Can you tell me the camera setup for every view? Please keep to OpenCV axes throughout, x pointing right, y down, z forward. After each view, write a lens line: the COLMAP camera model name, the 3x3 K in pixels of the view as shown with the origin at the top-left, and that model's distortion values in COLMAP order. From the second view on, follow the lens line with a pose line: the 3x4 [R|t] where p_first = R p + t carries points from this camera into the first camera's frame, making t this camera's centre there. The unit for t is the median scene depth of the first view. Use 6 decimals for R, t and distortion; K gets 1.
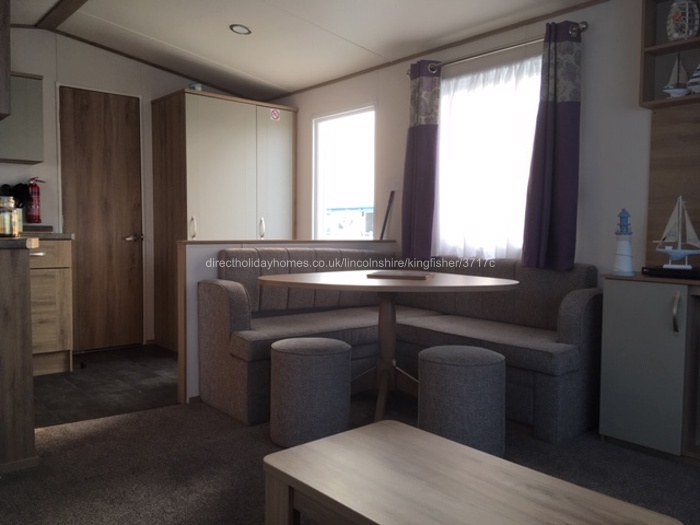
lens RADIAL K [[590.0, 0, 351.3], [0, 590.0, 261.9], [0, 0, 1]] dist [0.021248, 0.000280]
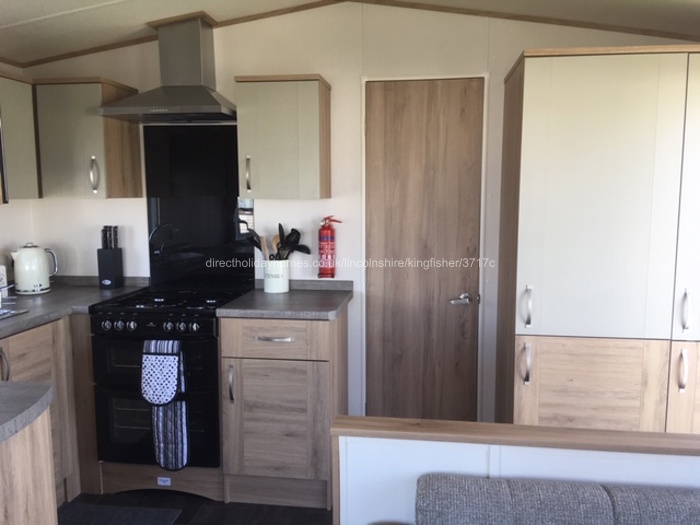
lens RADIAL K [[590.0, 0, 350.6], [0, 590.0, 264.2], [0, 0, 1]] dist [0.021248, 0.000280]
pose [[0.667792, 0.077395, -0.740313, 0.026409], [-0.030488, 0.996589, 0.076685, -0.140120], [0.743723, -0.028639, 0.667874, 0.534225]]
